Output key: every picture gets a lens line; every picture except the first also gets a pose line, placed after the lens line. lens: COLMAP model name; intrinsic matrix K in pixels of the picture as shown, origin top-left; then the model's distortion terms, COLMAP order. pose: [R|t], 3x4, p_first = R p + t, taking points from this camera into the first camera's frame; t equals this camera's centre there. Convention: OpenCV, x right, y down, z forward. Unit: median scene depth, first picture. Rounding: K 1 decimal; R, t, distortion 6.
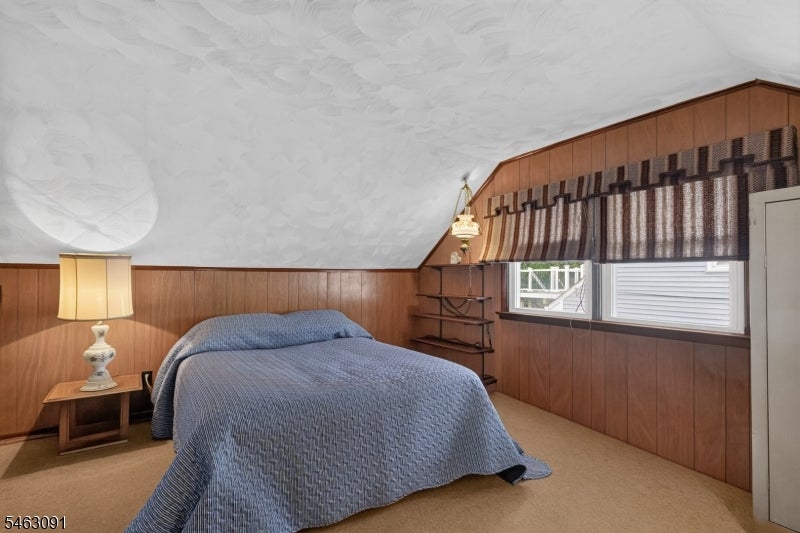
lens RADIAL K [[370.4, 0, 401.2], [0, 370.4, 269.9], [0, 0, 1]] dist [0.007013, -0.001102]
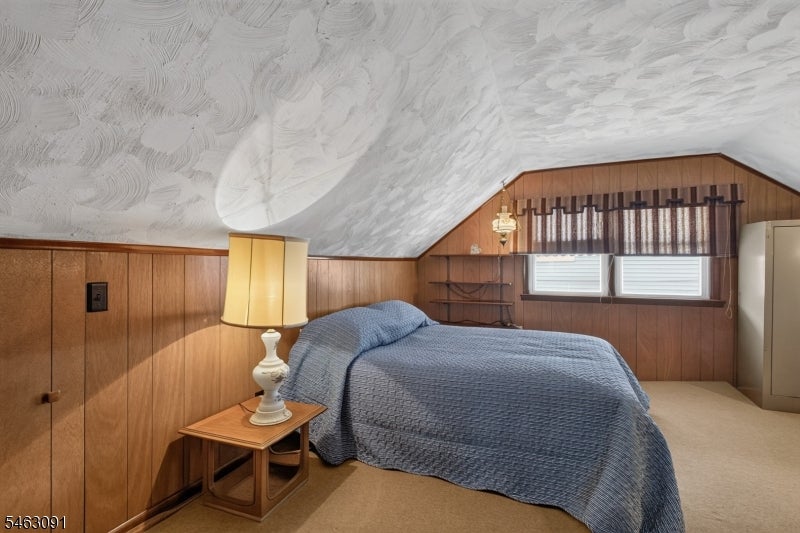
lens RADIAL K [[370.4, 0, 408.3], [0, 370.4, 263.4], [0, 0, 1]] dist [0.007013, -0.001102]
pose [[0.842820, 0.001673, 0.538193, -0.965710], [-0.009596, 0.999883, 0.011919, 0.000503], [-0.538110, -0.015210, 0.842737, 0.243050]]
